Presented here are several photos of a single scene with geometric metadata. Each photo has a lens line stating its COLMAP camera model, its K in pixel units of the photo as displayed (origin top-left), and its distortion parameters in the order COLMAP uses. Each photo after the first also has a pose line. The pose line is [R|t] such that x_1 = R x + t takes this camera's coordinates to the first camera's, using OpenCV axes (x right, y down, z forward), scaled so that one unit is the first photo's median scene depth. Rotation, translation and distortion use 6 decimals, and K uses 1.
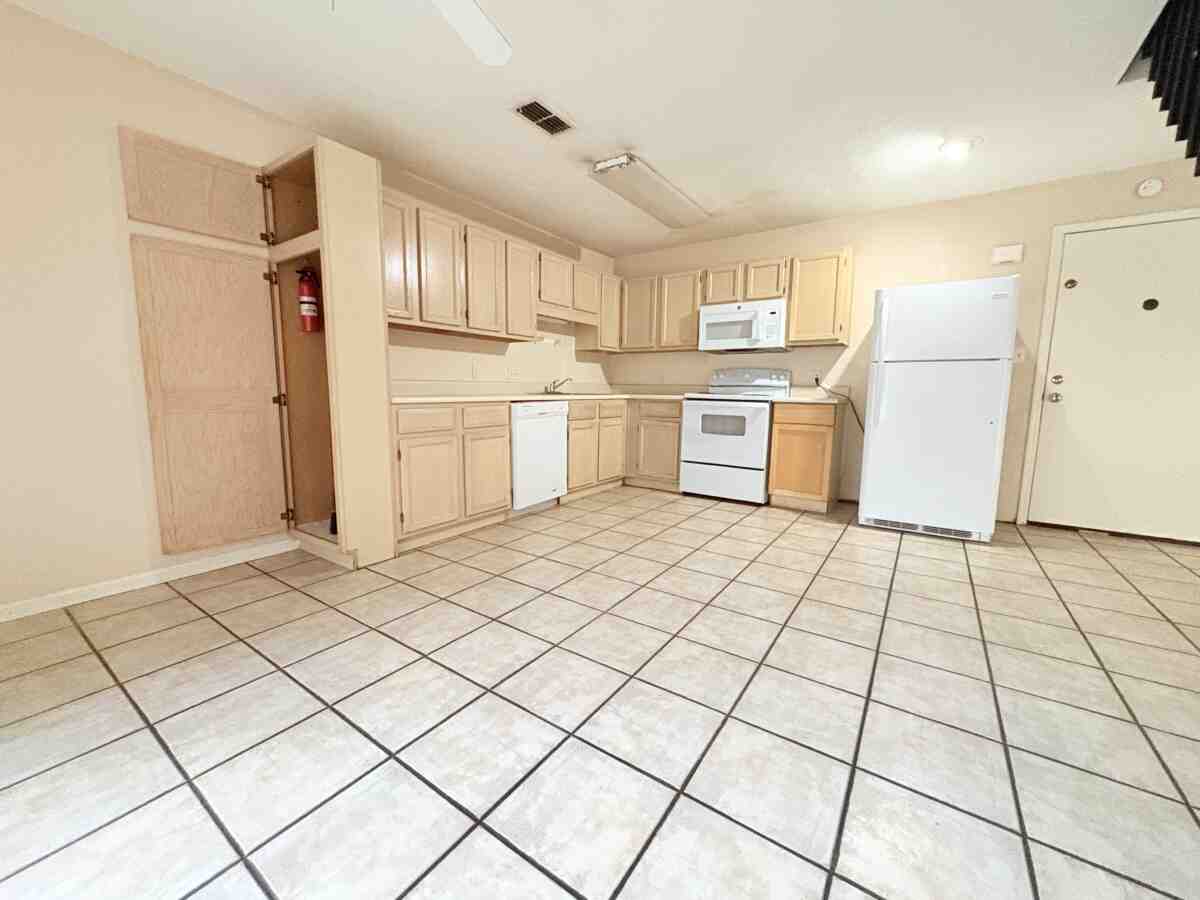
lens RADIAL K [[478.7, 0, 600.3], [0, 478.7, 451.2], [0, 0, 1]] dist [-0.000252, -0.000386]
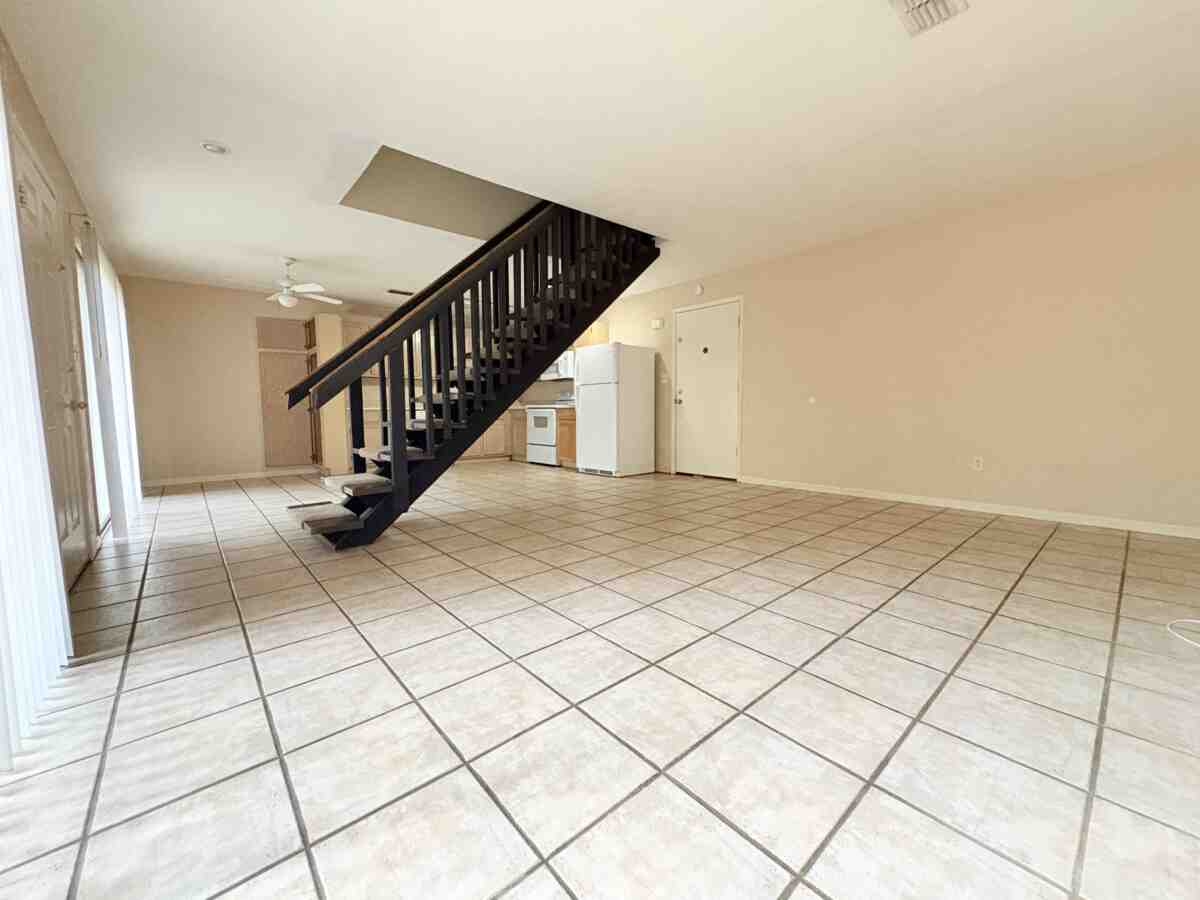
lens RADIAL K [[478.7, 0, 600.2], [0, 478.7, 453.3], [0, 0, 1]] dist [-0.000252, -0.000386]
pose [[0.969813, 0.000403, -0.243848, 0.939312], [-0.009543, 0.999295, -0.036302, 0.128561], [0.243662, 0.037534, 0.969134, -0.693901]]
